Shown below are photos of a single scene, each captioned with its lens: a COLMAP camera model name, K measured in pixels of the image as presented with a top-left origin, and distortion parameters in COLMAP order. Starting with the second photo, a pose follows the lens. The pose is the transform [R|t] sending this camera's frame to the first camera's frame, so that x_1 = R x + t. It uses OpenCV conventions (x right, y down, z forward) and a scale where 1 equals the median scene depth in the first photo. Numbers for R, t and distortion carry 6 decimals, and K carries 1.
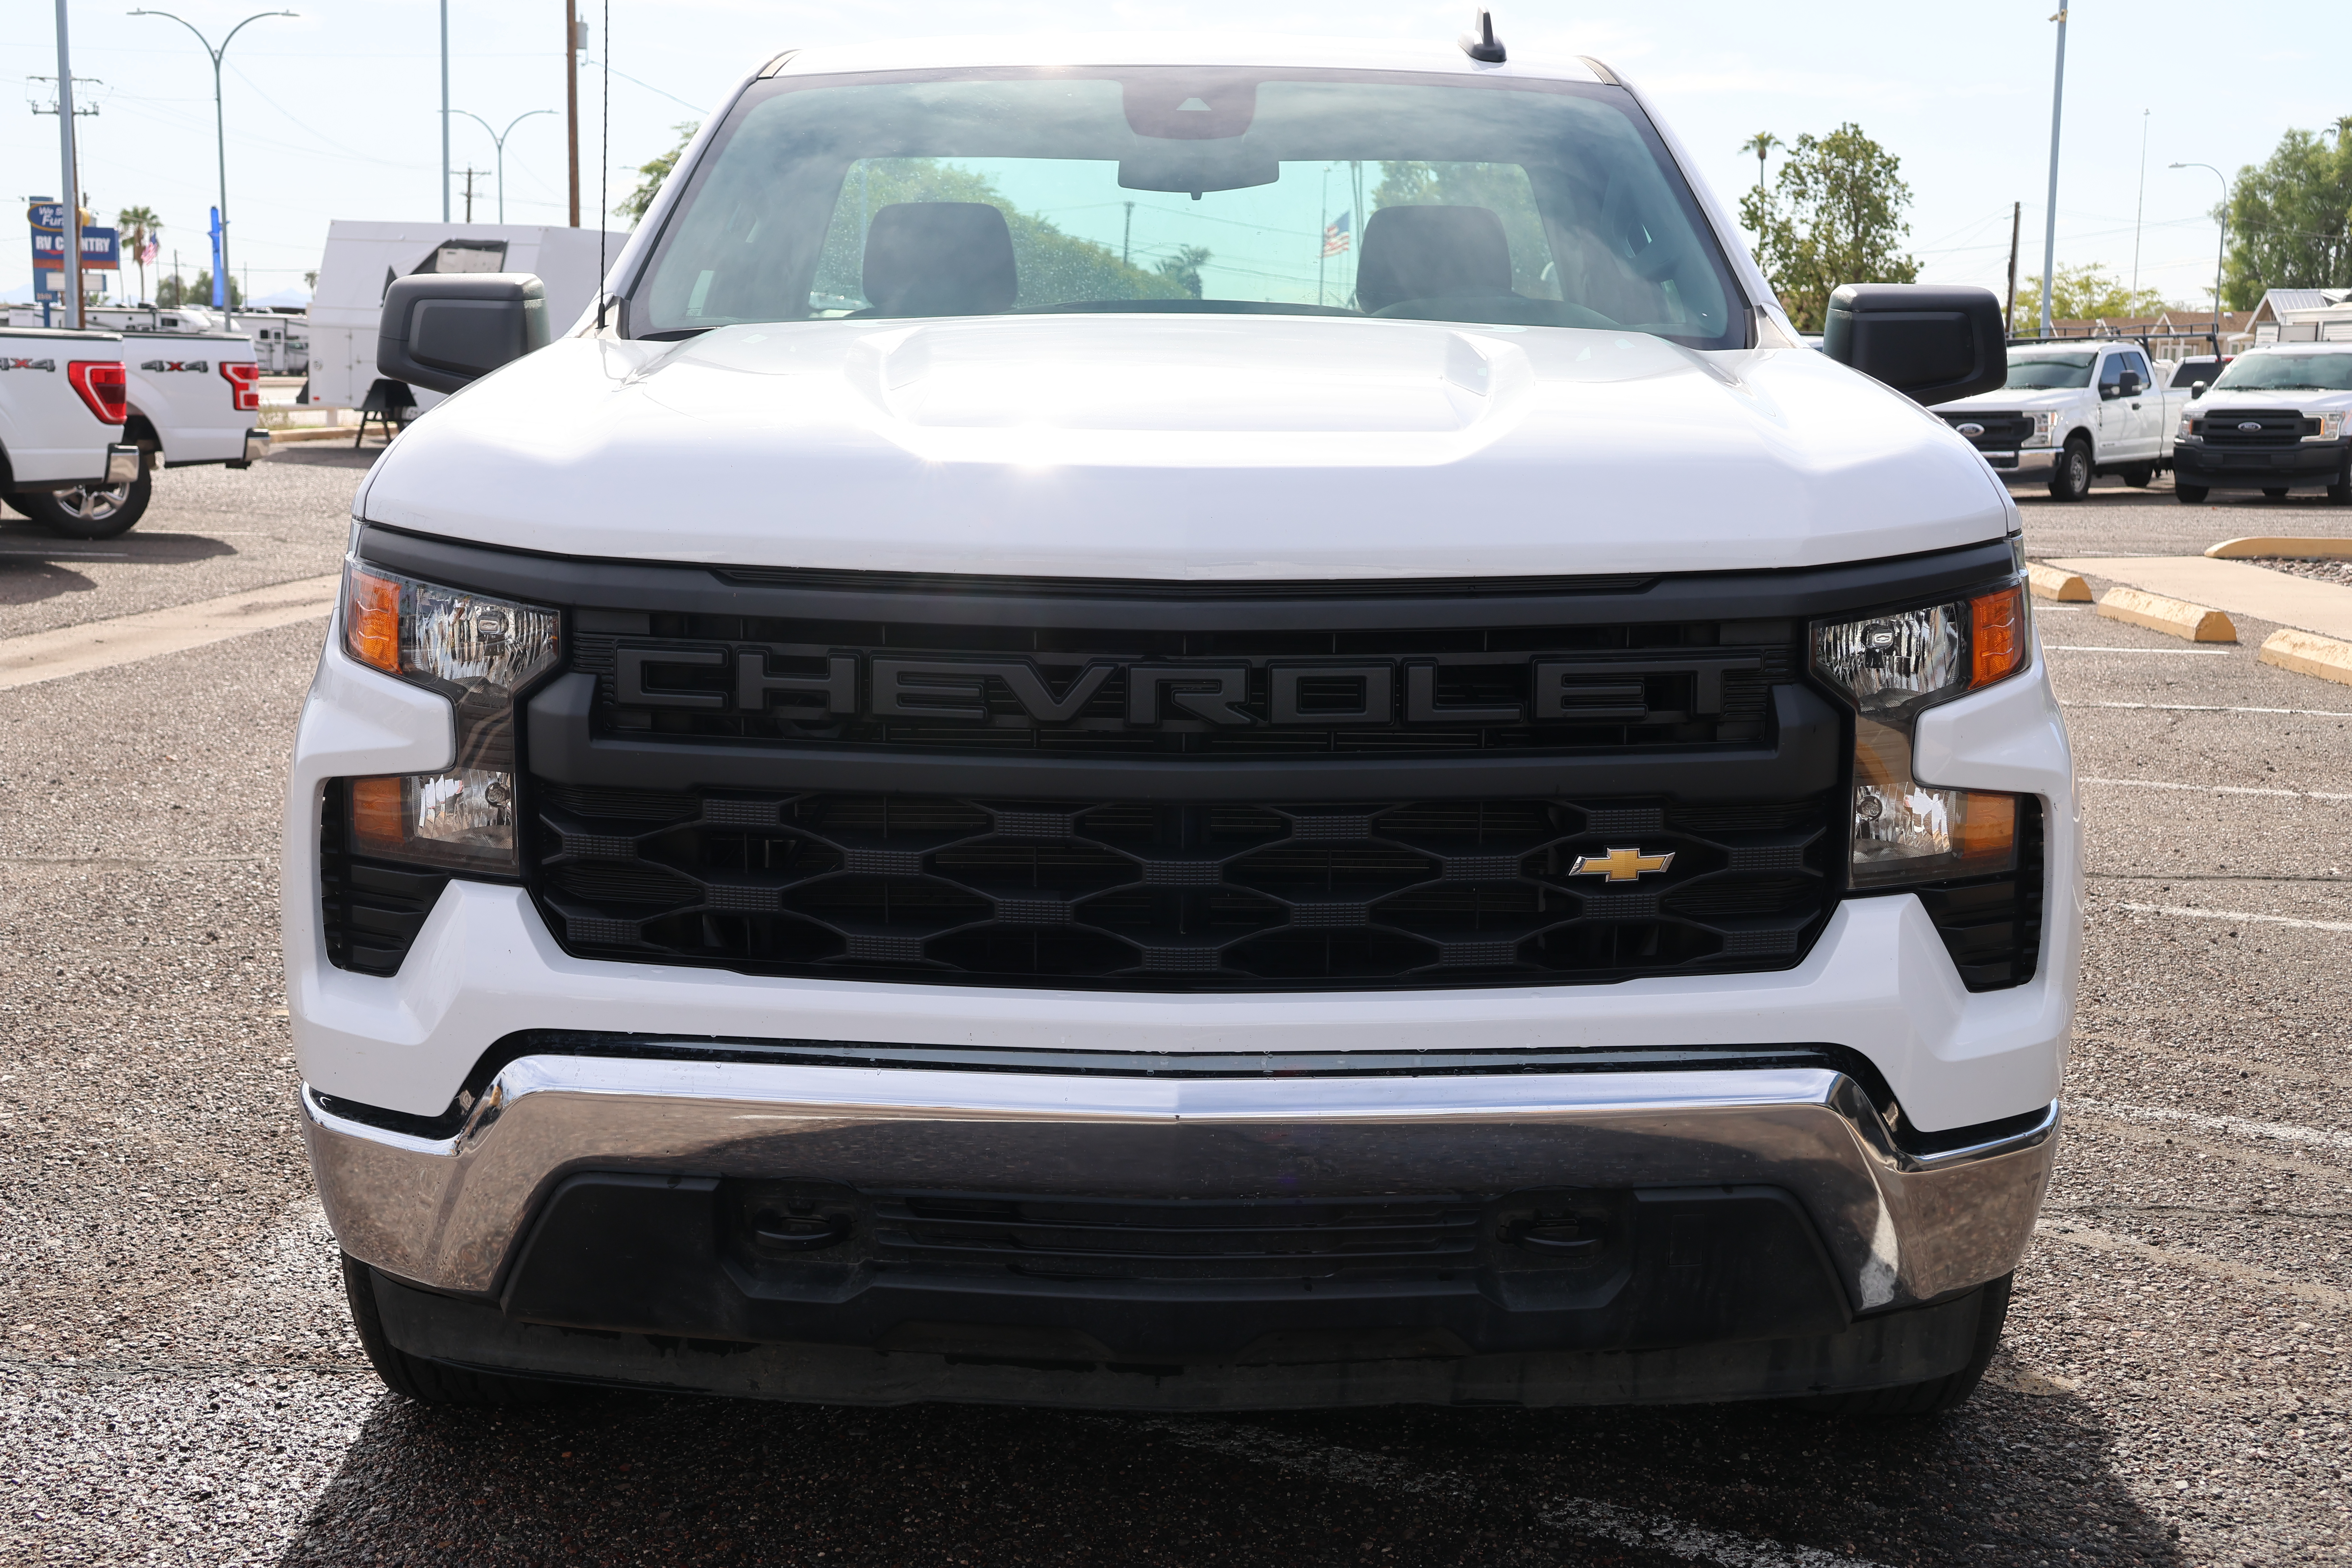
lens RADIAL K [[3313.2, 0, 1176.0], [0, 3313.2, 738.9], [0, 0, 1]] dist [0.002401, 0.688254]
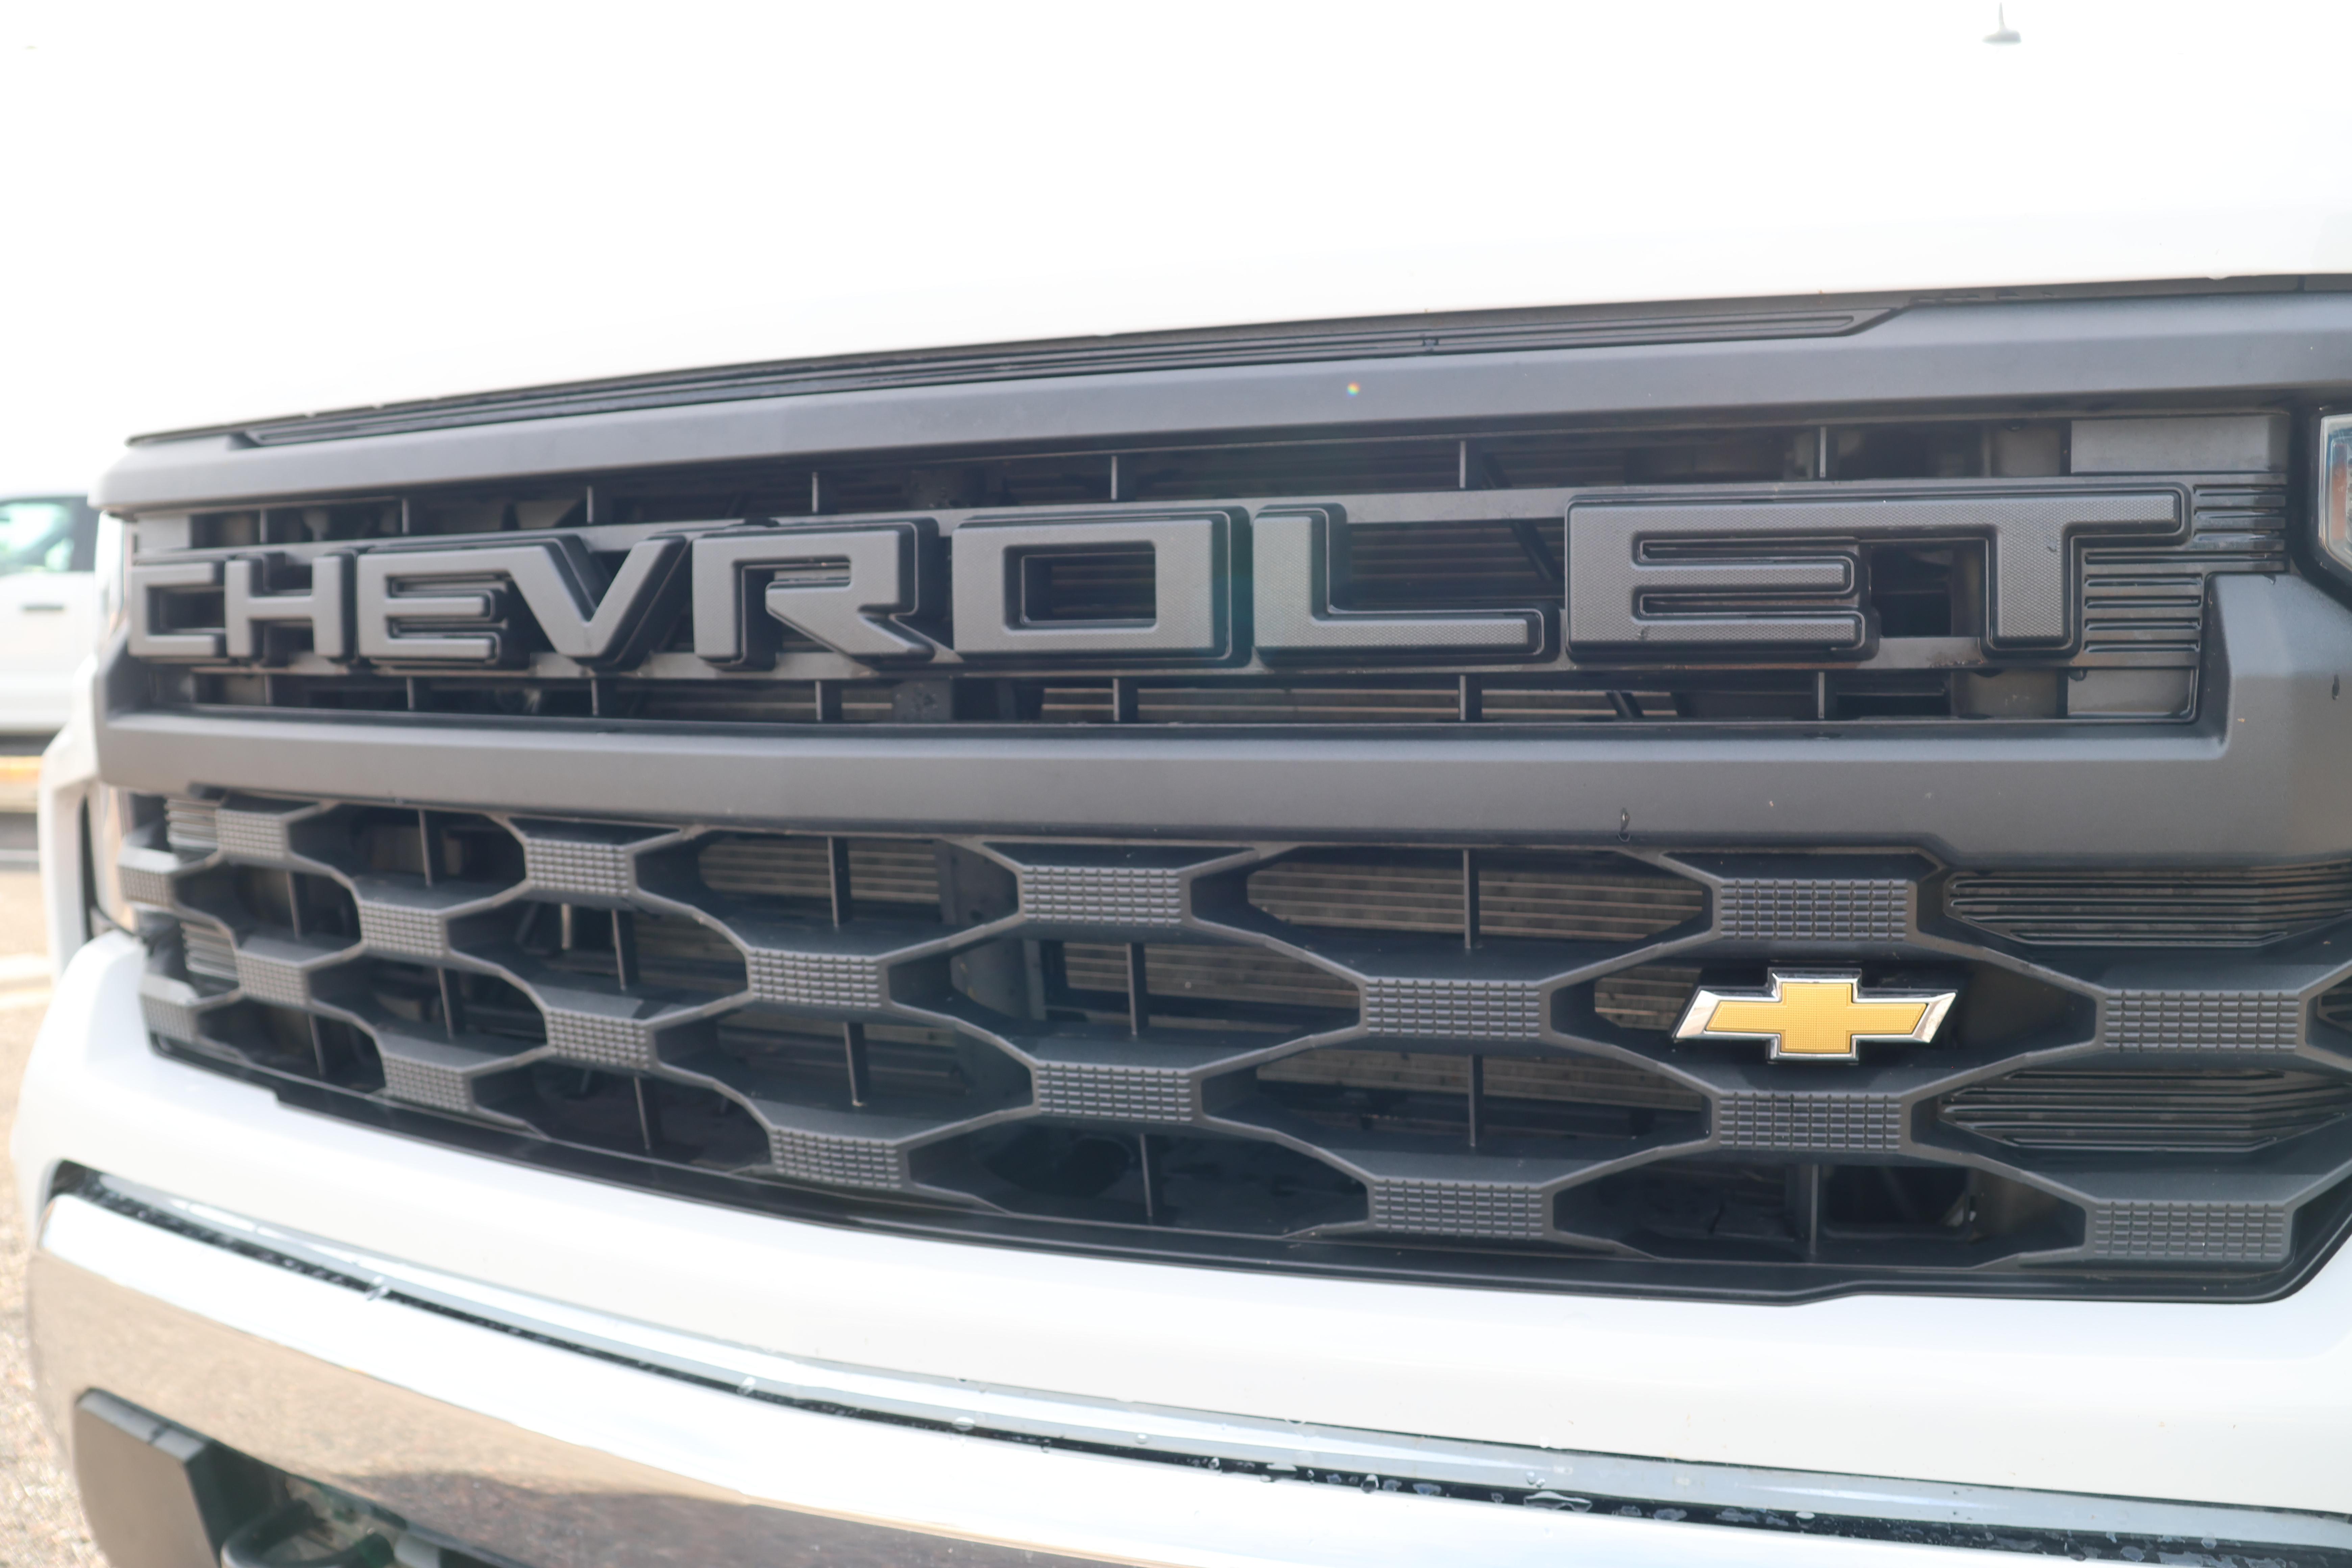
lens RADIAL K [[1978.7, 0, 1176.0], [0, 1978.7, 784.0], [0, 0, 1]] dist [-0.157180, 0.141278]
pose [[0.909844, 0.012493, -0.414763, 0.164664], [-0.039782, 0.997569, -0.057220, 0.026622], [0.413040, 0.068562, 0.908128, 0.760590]]
